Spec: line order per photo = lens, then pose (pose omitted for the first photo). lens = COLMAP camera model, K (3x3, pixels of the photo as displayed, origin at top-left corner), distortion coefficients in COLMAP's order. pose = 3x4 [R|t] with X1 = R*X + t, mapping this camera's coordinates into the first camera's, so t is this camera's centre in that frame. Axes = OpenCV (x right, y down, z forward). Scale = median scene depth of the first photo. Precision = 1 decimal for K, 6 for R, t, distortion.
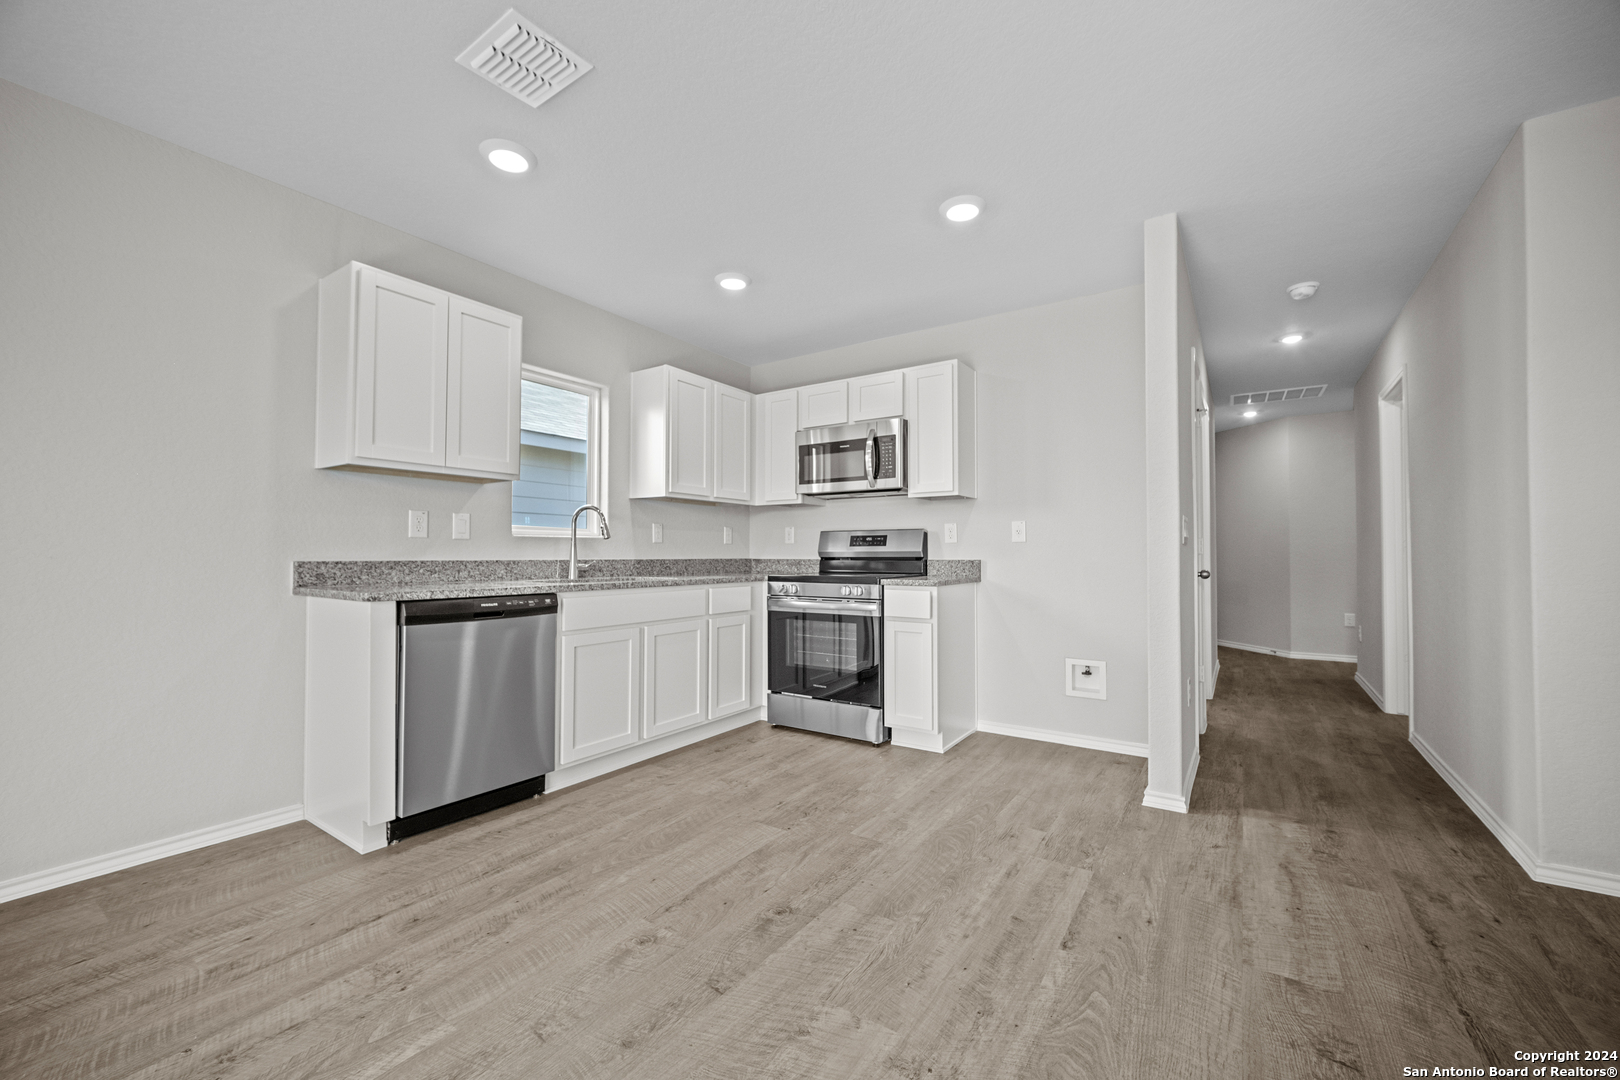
lens RADIAL K [[641.1, 0, 810.0], [0, 641.1, 540.0], [0, 0, 1]] dist [-0.000938, -0.000102]
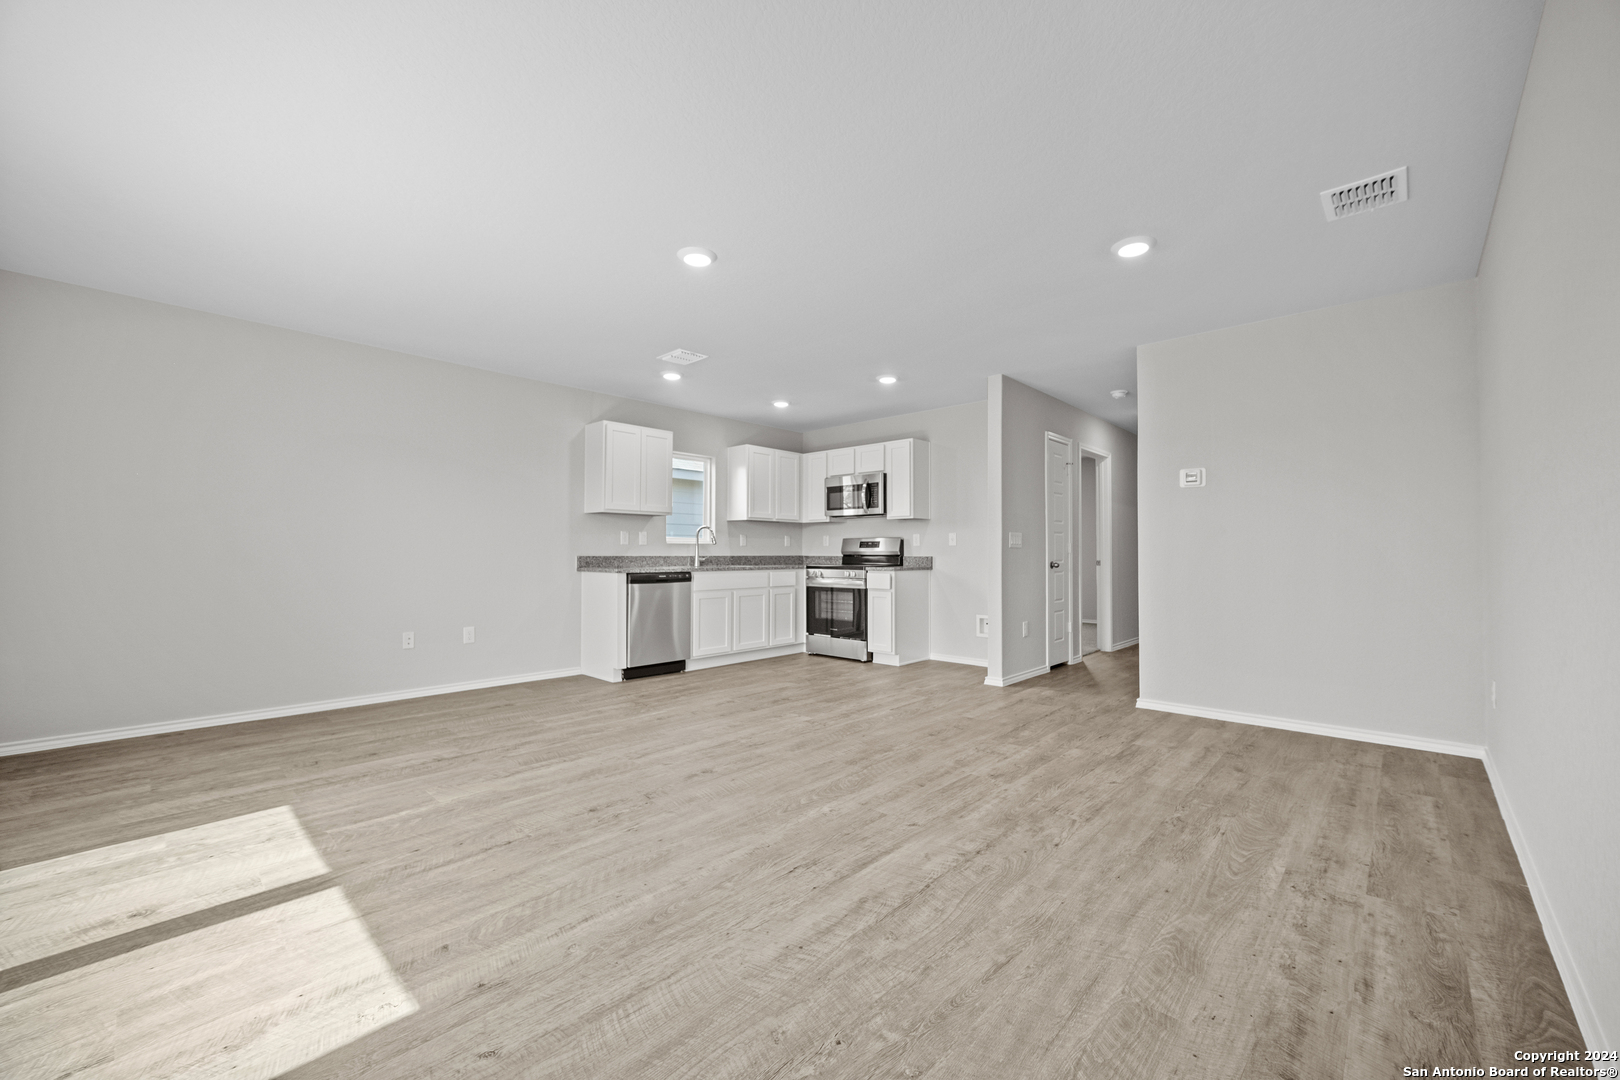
lens RADIAL K [[641.1, 0, 810.0], [0, 641.1, 540.0], [0, 0, 1]] dist [-0.000938, -0.000102]
pose [[0.987536, -0.002648, -0.157374, 0.221061], [0.002934, 0.999994, 0.001585, -0.015207], [0.157369, -0.002027, 0.987538, -0.704415]]
